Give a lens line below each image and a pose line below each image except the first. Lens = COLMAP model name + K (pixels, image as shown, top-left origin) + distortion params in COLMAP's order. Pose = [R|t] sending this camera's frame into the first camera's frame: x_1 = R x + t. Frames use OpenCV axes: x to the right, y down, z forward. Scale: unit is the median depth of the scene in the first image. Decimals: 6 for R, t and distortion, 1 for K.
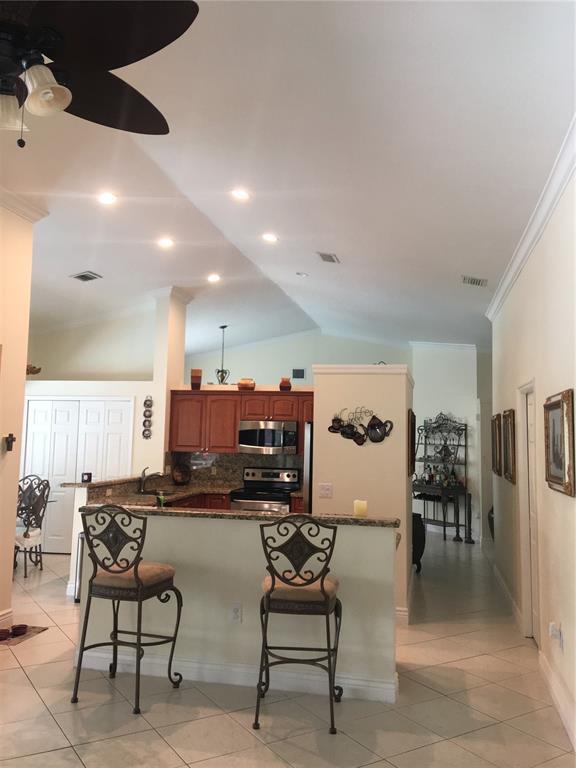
lens RADIAL K [[648.9, 0, 289.6], [0, 648.9, 382.2], [0, 0, 1]] dist [0.118914, -0.185768]
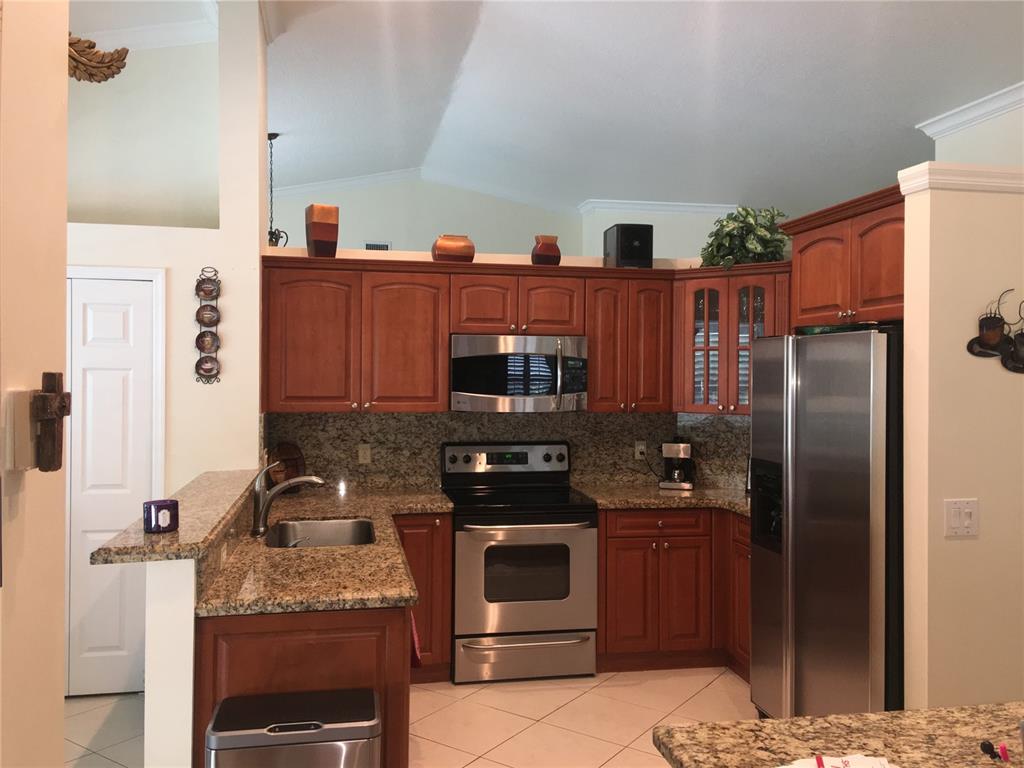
lens RADIAL K [[865.2, 0, 502.0], [0, 865.2, 387.5], [0, 0, 1]] dist [0.118914, -0.185768]
pose [[0.924425, -0.022835, 0.380679, -0.254516], [-0.017066, 0.994729, 0.101112, 0.035800], [-0.380981, -0.099967, 0.919163, 0.468510]]
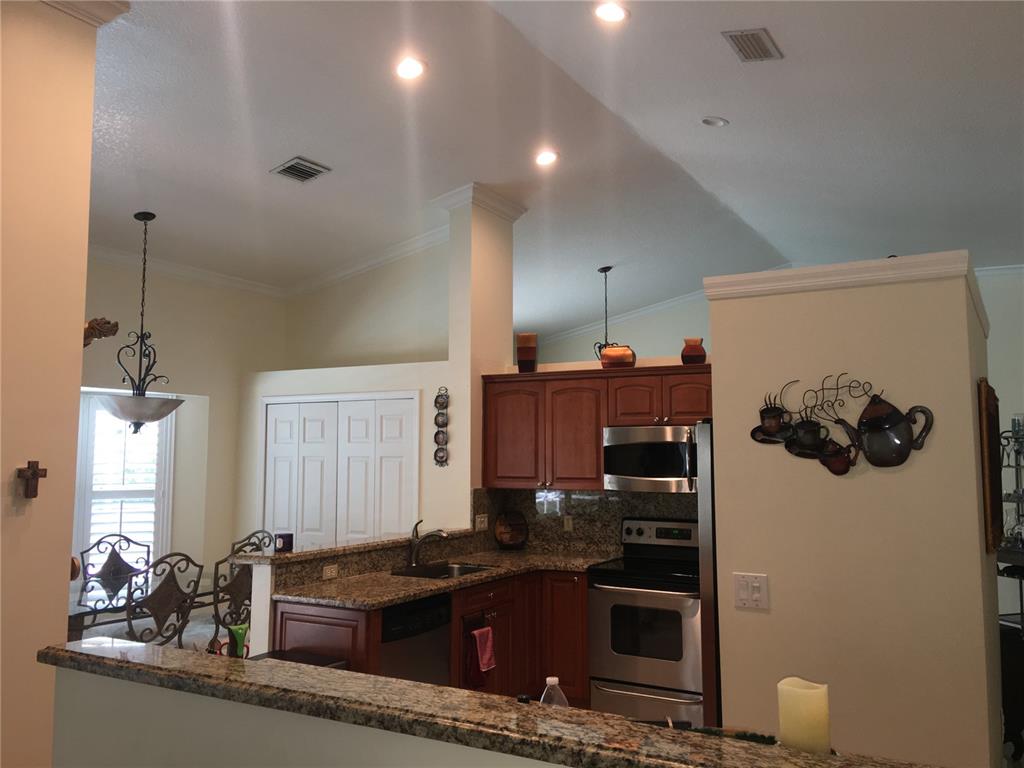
lens RADIAL K [[863.2, 0, 501.7], [0, 863.2, 379.6], [0, 0, 1]] dist [0.104155, -0.161901]
pose [[0.950329, -0.048779, -0.307401, 0.056897], [0.045870, 0.998808, -0.016687, 0.028996], [0.307849, 0.001758, 0.951434, 0.321701]]
